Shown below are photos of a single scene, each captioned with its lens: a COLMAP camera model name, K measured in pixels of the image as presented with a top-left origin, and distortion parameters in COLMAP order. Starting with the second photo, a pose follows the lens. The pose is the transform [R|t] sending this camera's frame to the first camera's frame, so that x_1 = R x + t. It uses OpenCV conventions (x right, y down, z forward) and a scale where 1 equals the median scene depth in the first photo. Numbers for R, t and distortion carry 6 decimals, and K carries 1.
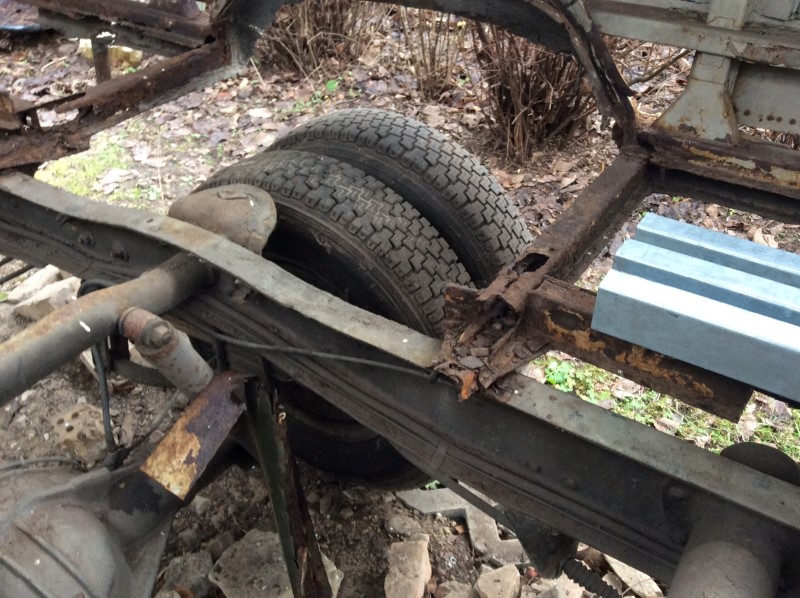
lens RADIAL K [[741.1, 0, 400.0], [0, 741.1, 299.0], [0, 0, 1]] dist [0.164526, -0.311922]
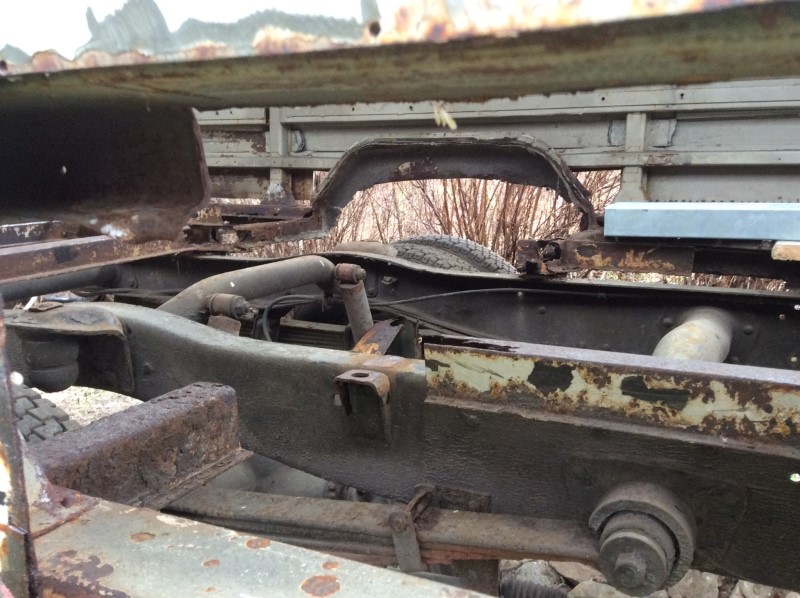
lens RADIAL K [[741.1, 0, 400.0], [0, 741.1, 299.0], [0, 0, 1]] dist [0.164526, -0.311922]
pose [[0.994029, -0.035582, 0.103149, -0.331191], [0.077455, 0.895943, -0.437363, 0.703530], [-0.076853, 0.442742, 0.893350, -0.419748]]
